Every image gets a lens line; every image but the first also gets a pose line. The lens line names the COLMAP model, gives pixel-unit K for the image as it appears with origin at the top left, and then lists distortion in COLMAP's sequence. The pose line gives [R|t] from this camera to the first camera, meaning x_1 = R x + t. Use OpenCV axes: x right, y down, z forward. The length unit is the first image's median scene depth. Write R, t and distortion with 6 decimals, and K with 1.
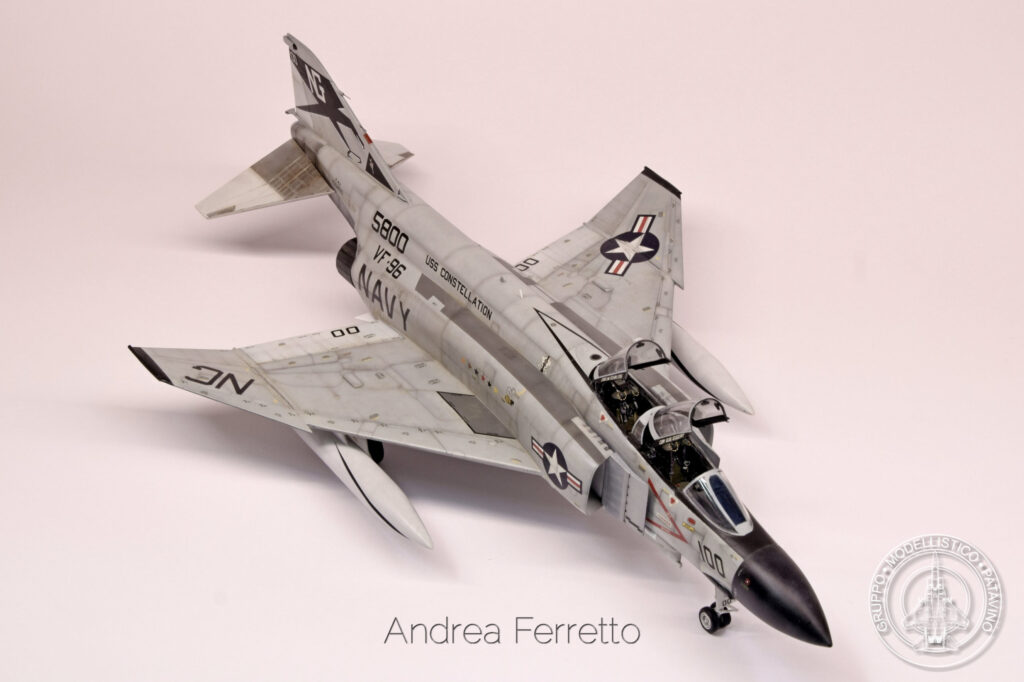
lens RADIAL K [[2073.7, 0, 512.0], [0, 2073.7, 341.0], [0, 0, 1]] dist [-0.021918, -0.039534]
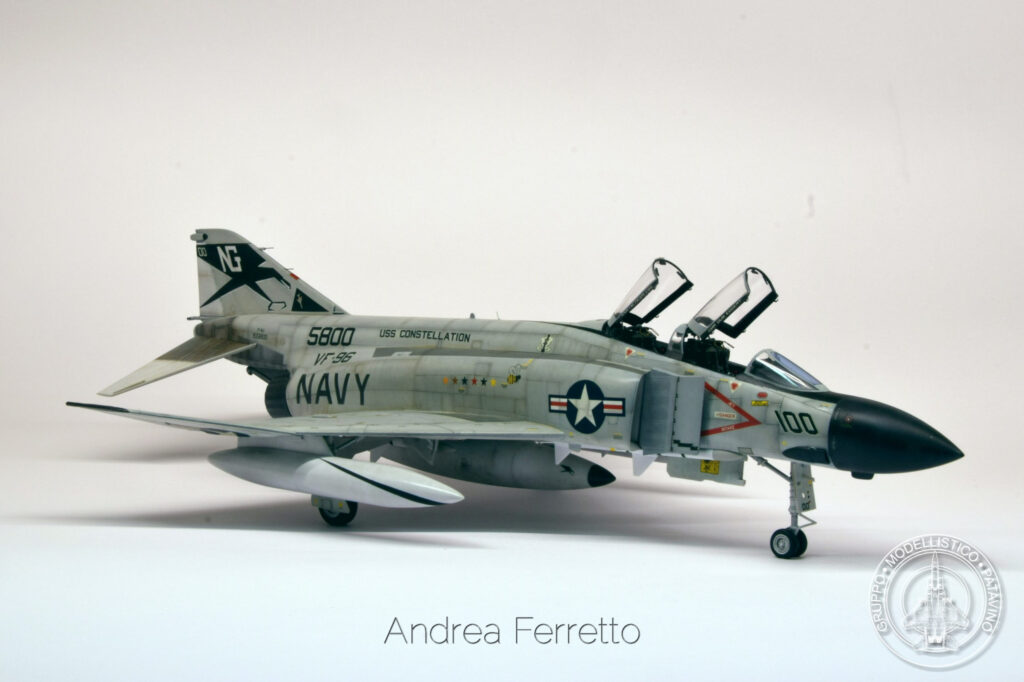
lens RADIAL K [[1618.9, 0, 515.4], [0, 1618.9, 313.5], [0, 0, 1]] dist [-0.049303, 0.087734]
pose [[0.968655, -0.002973, 0.248394, -0.171434], [0.135961, 0.843208, -0.520111, 0.362037], [-0.207901, 0.537580, 0.817181, 0.372022]]
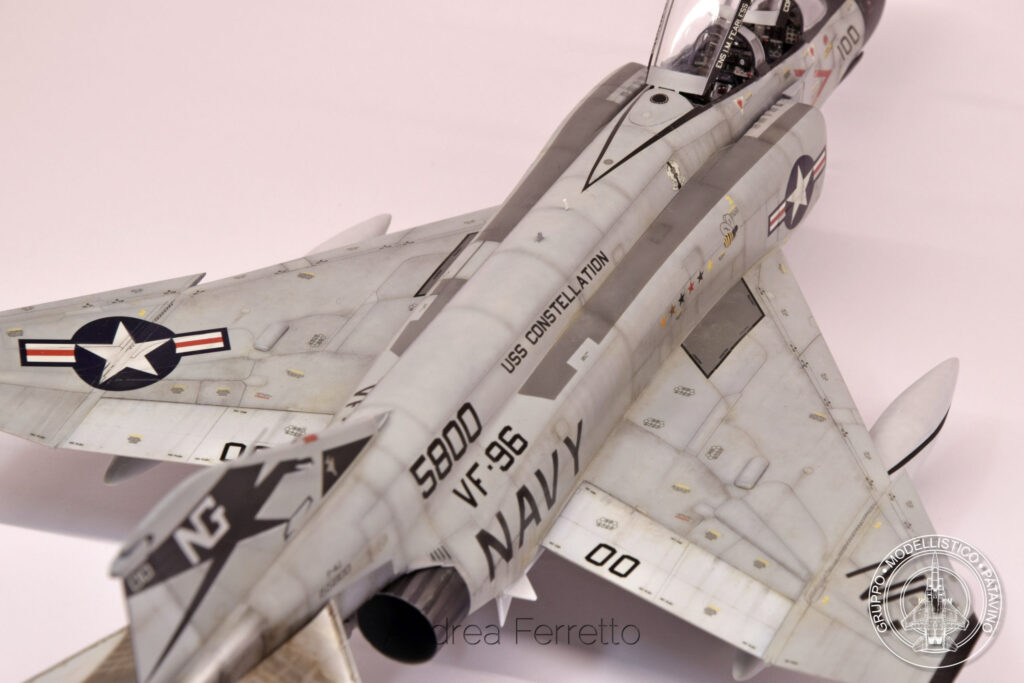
lens RADIAL K [[4060.8, 0, 512.0], [0, 4060.8, 341.5], [0, 0, 1]] dist [0.037951, 7.060070]
pose [[-0.513317, -0.474324, 0.715207, -0.799512], [0.504289, 0.507613, 0.698586, -0.785681], [-0.694405, 0.719267, -0.021370, 1.037940]]
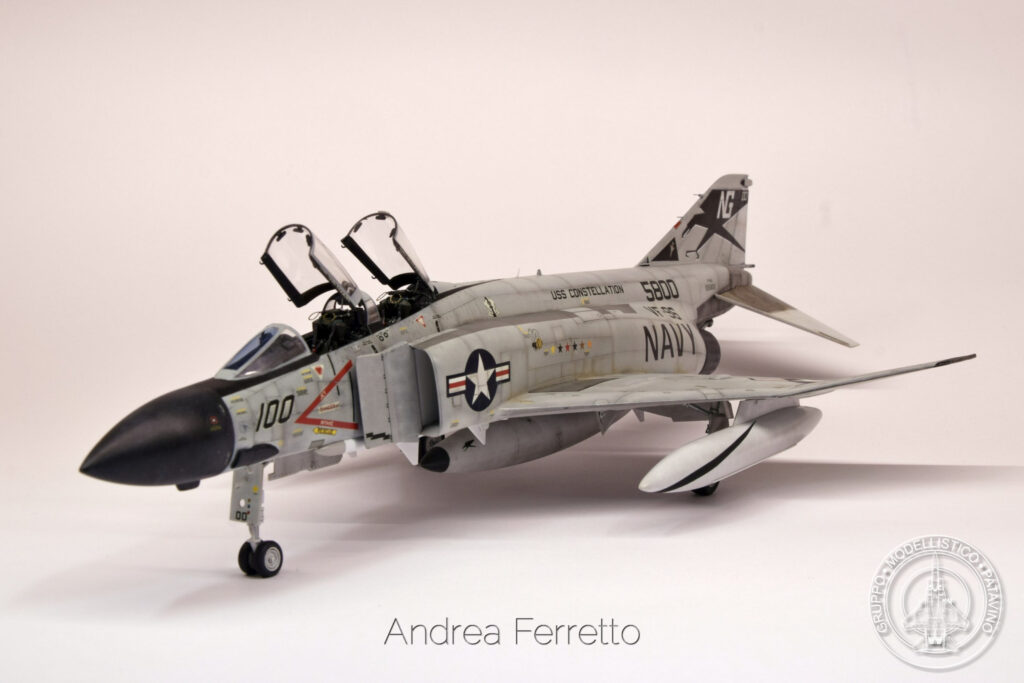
lens RADIAL K [[1487.4, 0, 512.5], [0, 1487.4, 308.9], [0, 0, 1]] dist [-0.036716, -0.012248]
pose [[0.418343, 0.082929, -0.904495, 0.554880], [-0.520651, 0.837872, -0.163989, 0.091061], [0.744252, 0.539530, 0.393695, 0.743820]]
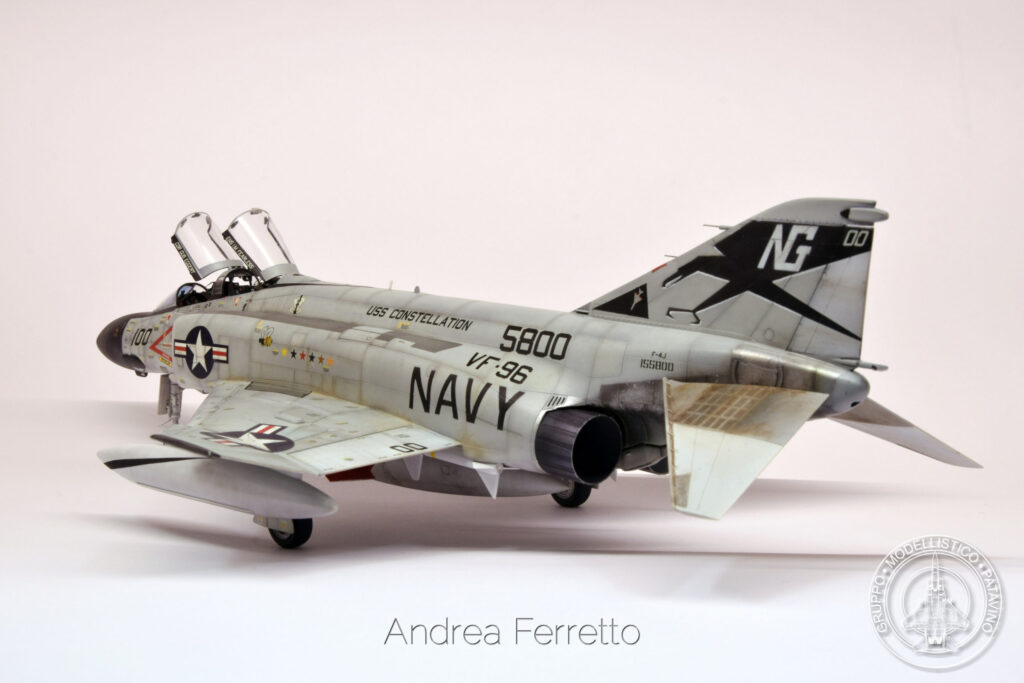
lens RADIAL K [[1794.8, 0, 512.0], [0, 1794.8, 341.5], [0, 0, 1]] dist [-0.067793, -0.114542]
pose [[-0.986616, 0.005459, -0.162972, 0.072321], [-0.103154, 0.753148, 0.649713, -0.468556], [0.126289, 0.657828, -0.742505, 1.521316]]
